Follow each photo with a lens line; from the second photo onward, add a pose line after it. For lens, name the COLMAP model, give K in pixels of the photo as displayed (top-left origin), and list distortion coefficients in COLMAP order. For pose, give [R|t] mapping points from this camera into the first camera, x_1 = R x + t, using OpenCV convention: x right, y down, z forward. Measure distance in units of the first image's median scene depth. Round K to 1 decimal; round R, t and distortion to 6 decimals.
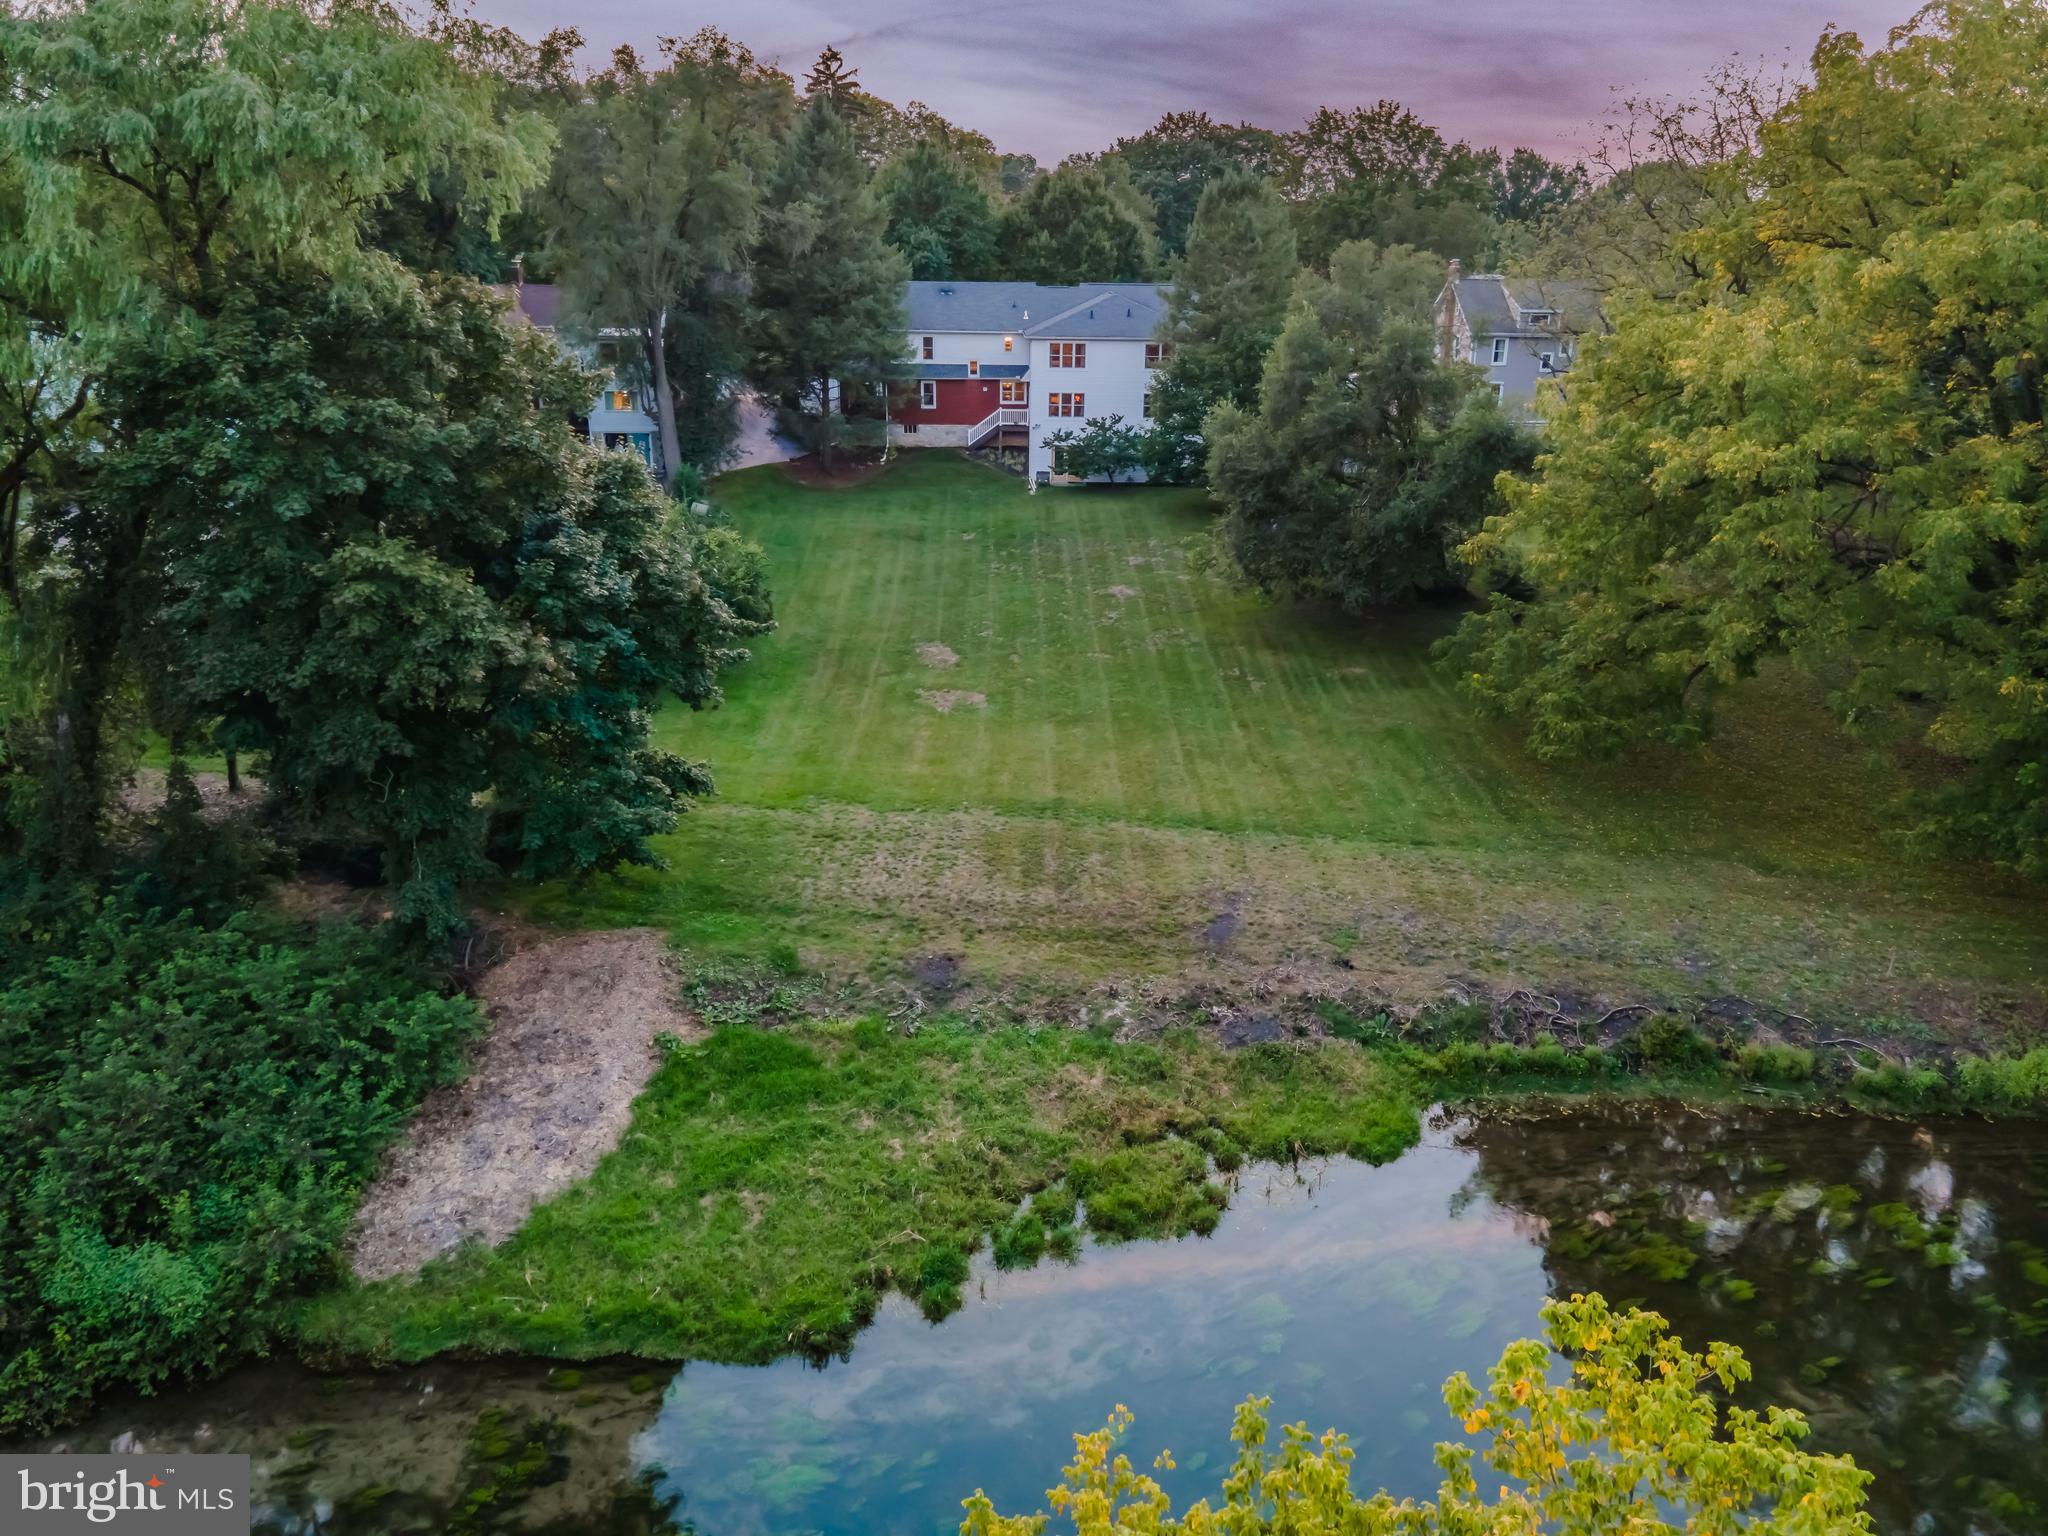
lens RADIAL K [[1531.1, 0, 1040.4], [0, 1531.1, 718.2], [0, 0, 1]] dist [0.044378, 0.000757]
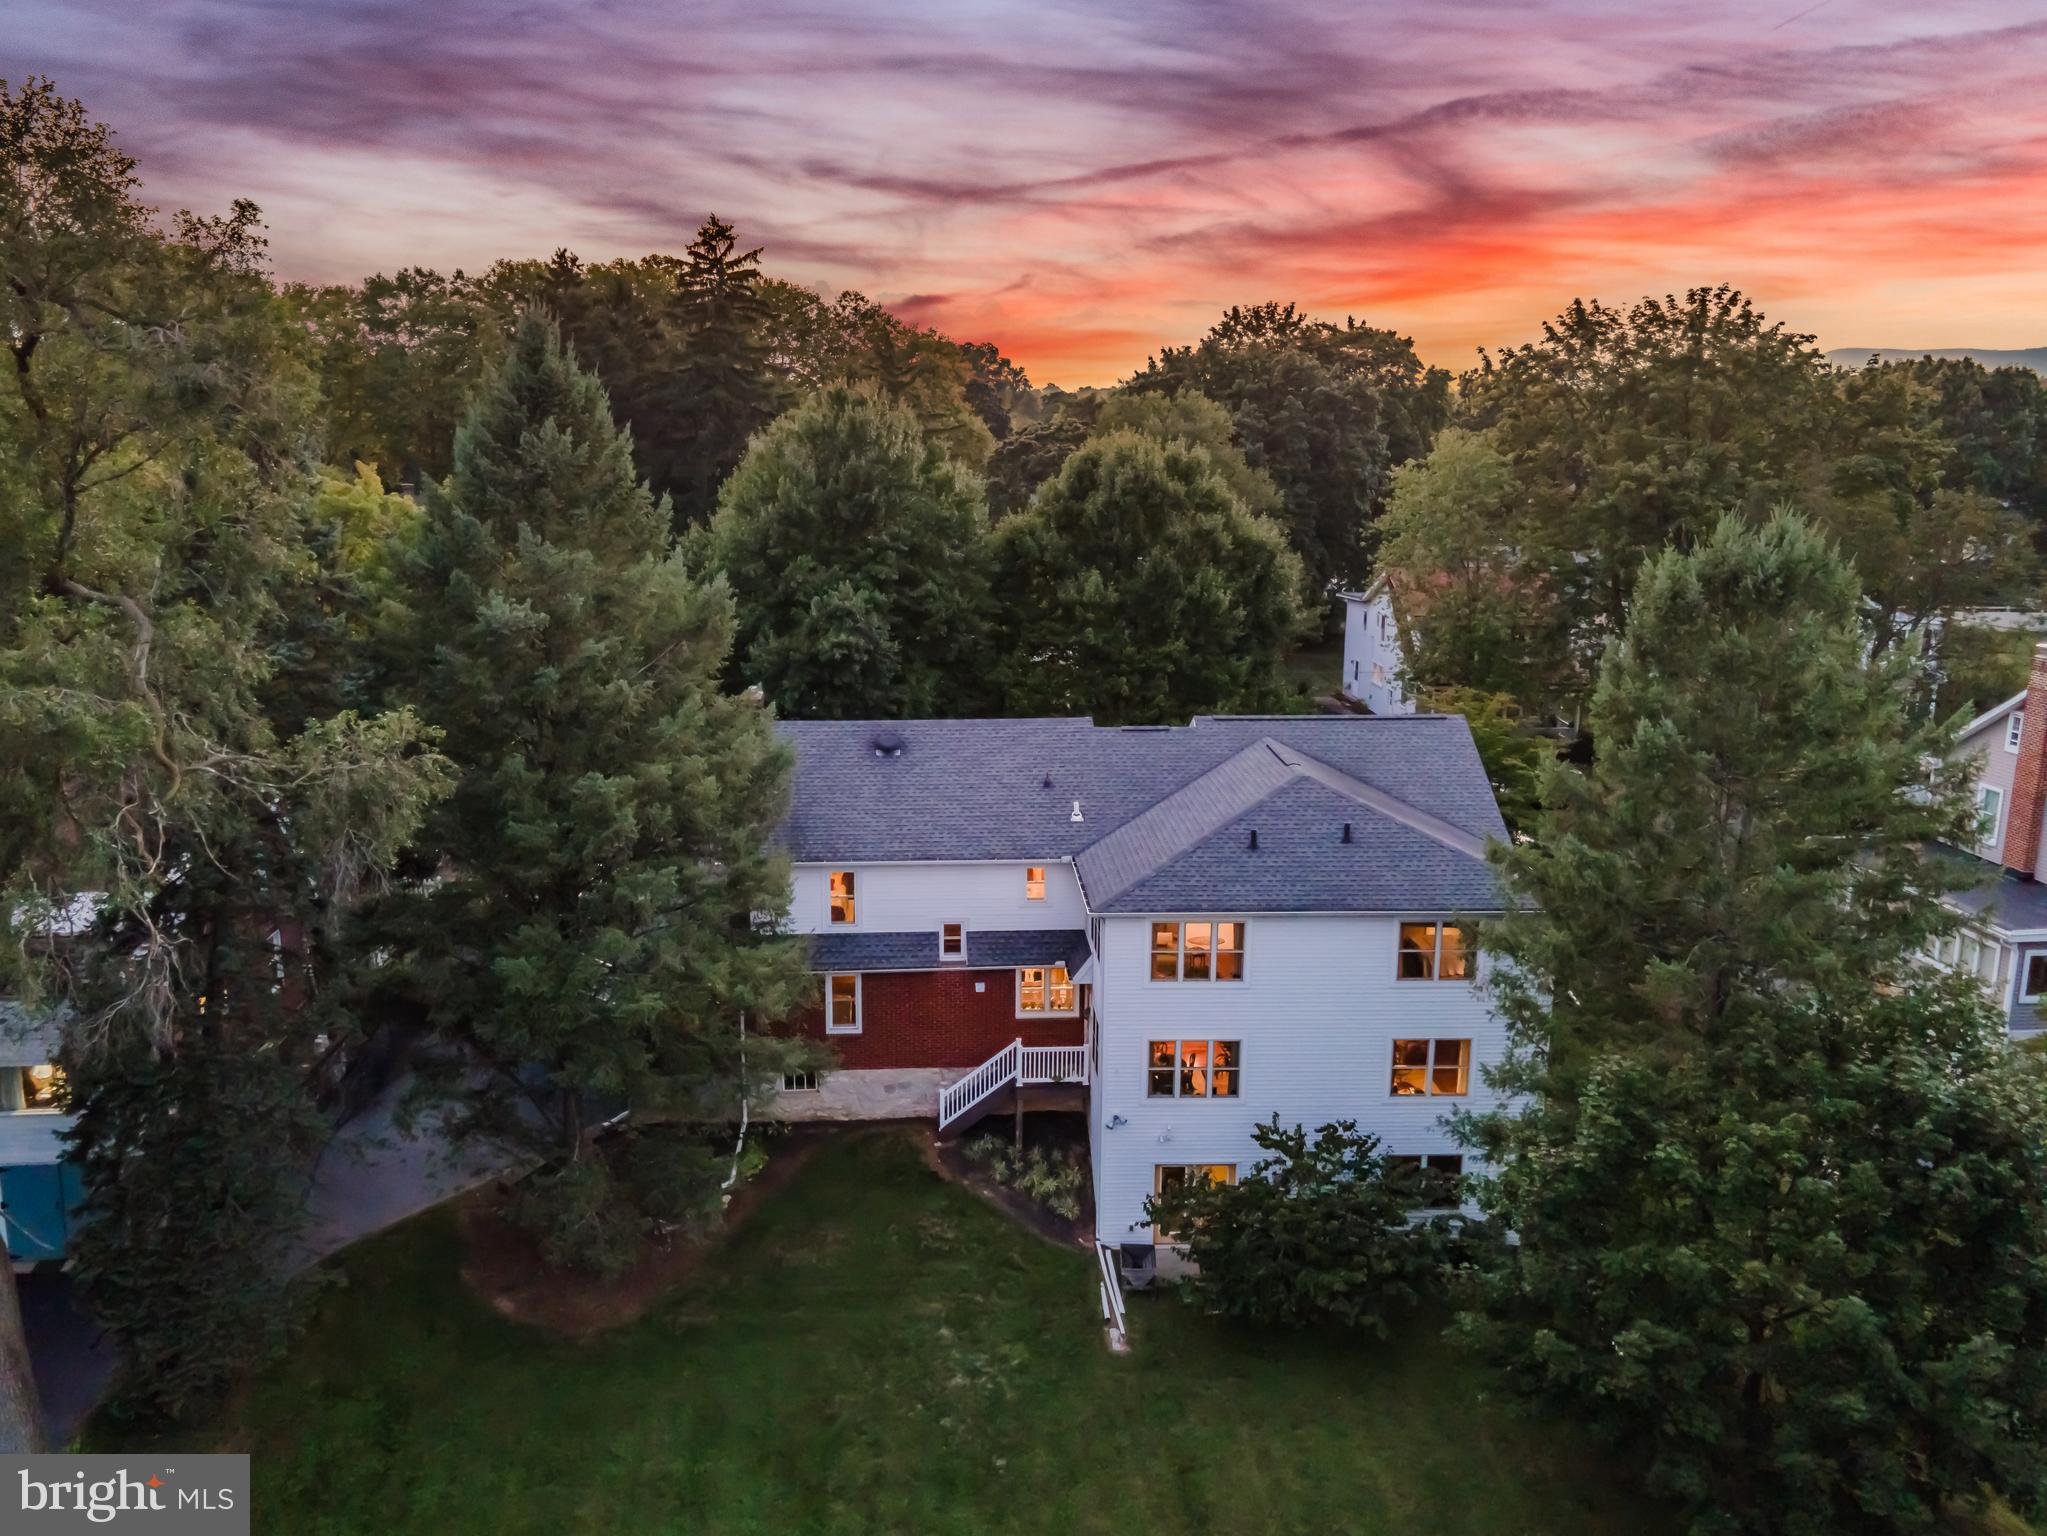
lens RADIAL K [[1576.9, 0, 957.5], [0, 1576.9, 767.2], [0, 0, 1]] dist [0.034200, -0.000182]
pose [[0.999702, -0.008346, -0.022942, -0.031907], [0.006473, 0.996729, -0.080563, -0.239831], [0.023539, 0.080390, 0.996485, 0.569355]]
